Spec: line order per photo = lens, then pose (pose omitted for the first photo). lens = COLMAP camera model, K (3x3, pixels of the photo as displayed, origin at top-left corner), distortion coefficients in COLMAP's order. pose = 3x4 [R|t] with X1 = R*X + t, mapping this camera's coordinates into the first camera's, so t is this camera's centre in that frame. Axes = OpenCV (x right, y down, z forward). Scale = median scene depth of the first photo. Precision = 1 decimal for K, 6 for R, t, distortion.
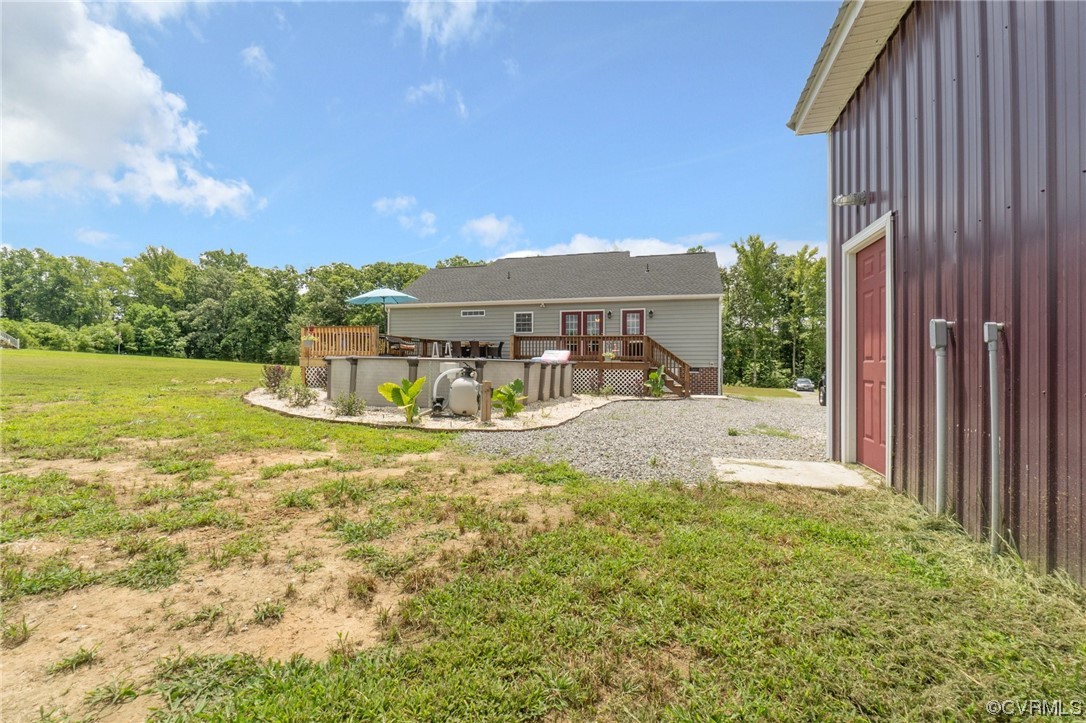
lens RADIAL K [[471.0, 0, 543.0], [0, 471.0, 361.5], [0, 0, 1]] dist [0.000067, -0.000014]
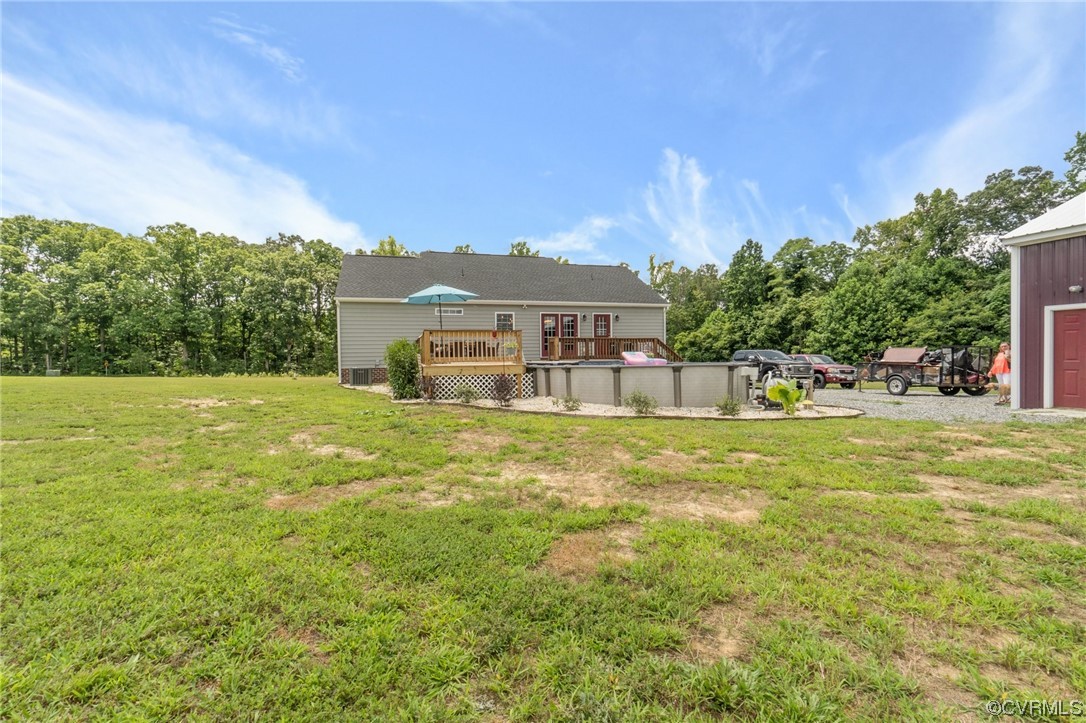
lens RADIAL K [[471.0, 0, 543.0], [0, 471.0, 361.5], [0, 0, 1]] dist [0.000067, -0.000014]
pose [[0.833580, -0.027277, 0.551724, -0.142726], [0.018287, 0.999595, 0.021790, -0.005173], [-0.552095, -0.008074, 0.833742, 0.028848]]
